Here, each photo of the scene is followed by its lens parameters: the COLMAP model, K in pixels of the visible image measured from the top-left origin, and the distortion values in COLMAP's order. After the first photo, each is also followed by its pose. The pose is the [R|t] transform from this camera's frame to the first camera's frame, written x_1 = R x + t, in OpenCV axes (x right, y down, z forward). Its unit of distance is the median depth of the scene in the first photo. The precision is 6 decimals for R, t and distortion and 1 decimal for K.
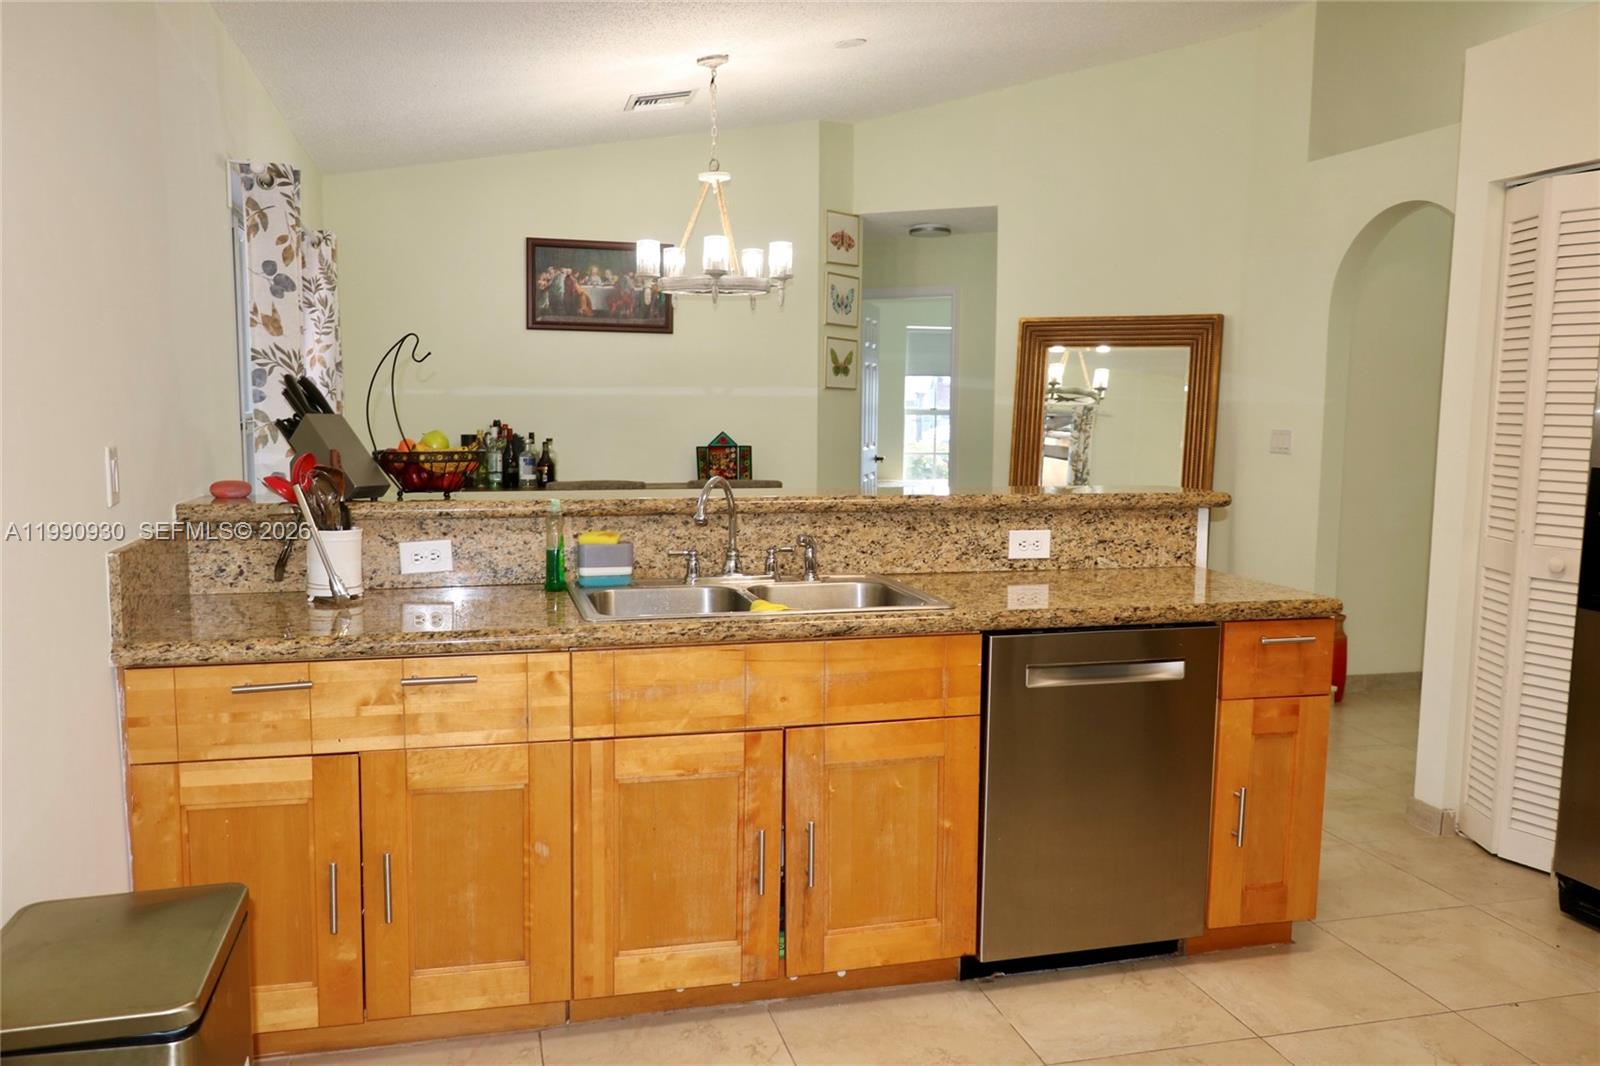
lens RADIAL K [[1264.2, 0, 797.8], [0, 1264.2, 537.7], [0, 0, 1]] dist [-0.006398, -0.001045]
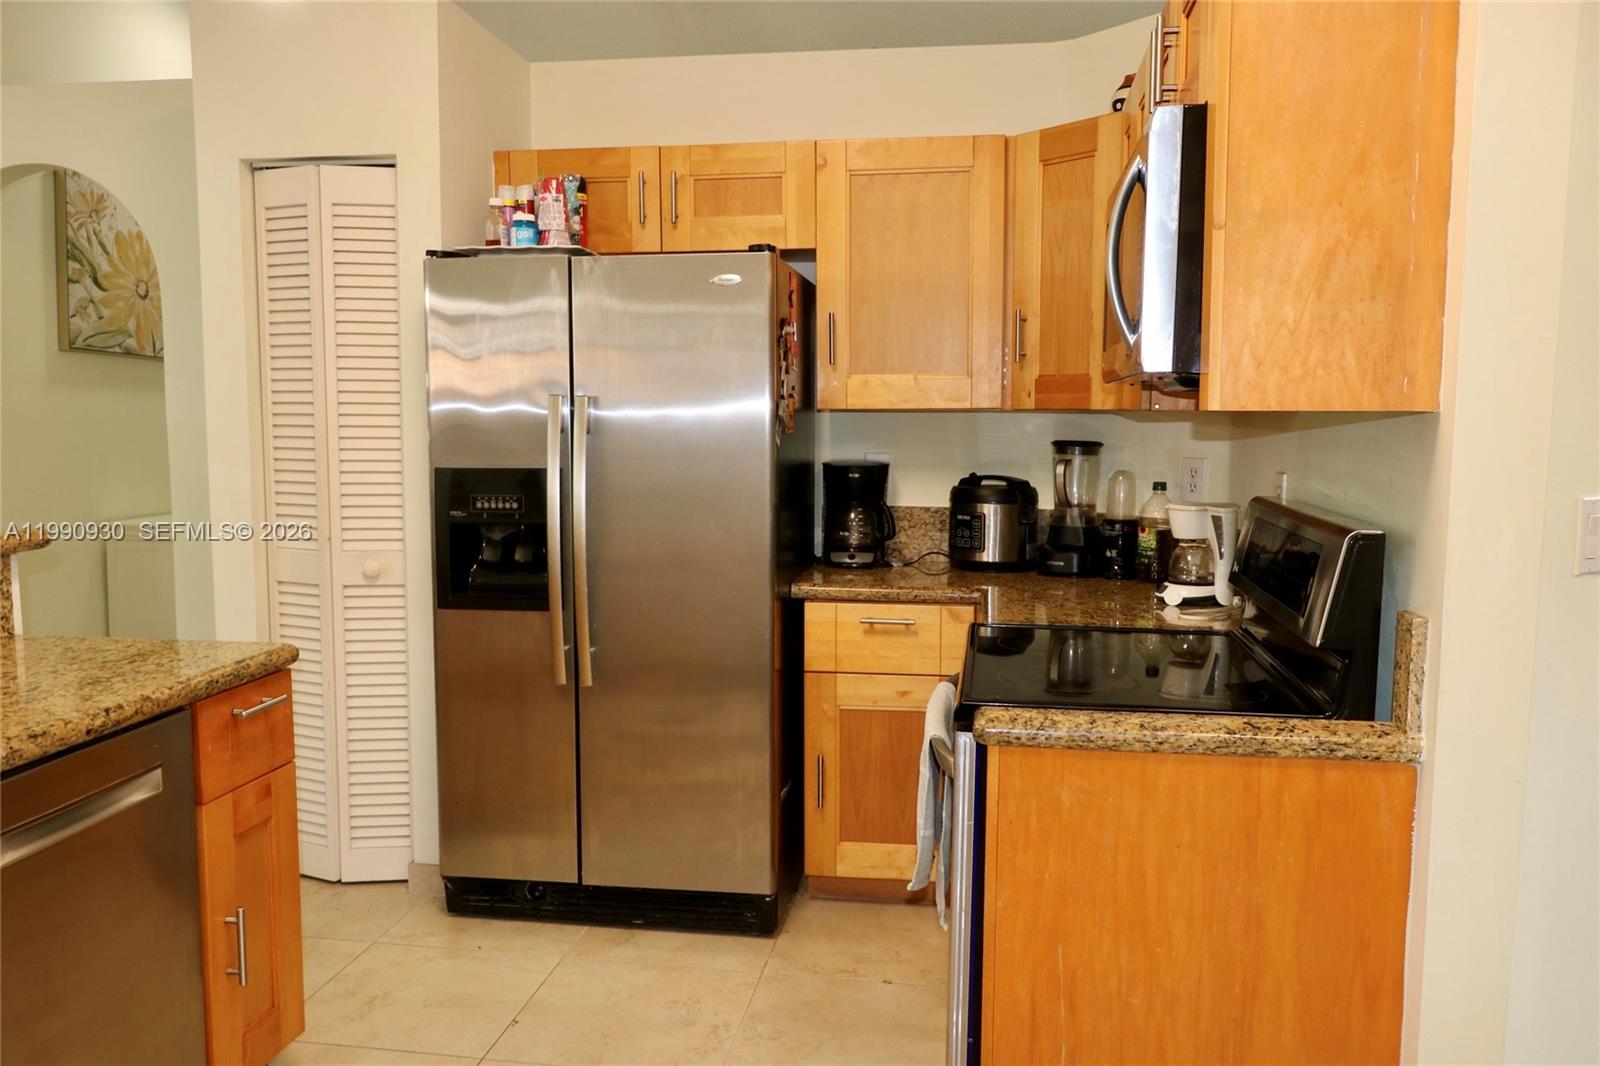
lens RADIAL K [[1264.2, 0, 799.4], [0, 1264.2, 531.3], [0, 0, 1]] dist [-0.006398, -0.001045]
pose [[0.402035, -0.098536, 0.910307, -0.184287], [0.101446, 0.992865, 0.062669, -0.042711], [-0.909987, 0.067152, 0.409163, 0.363404]]
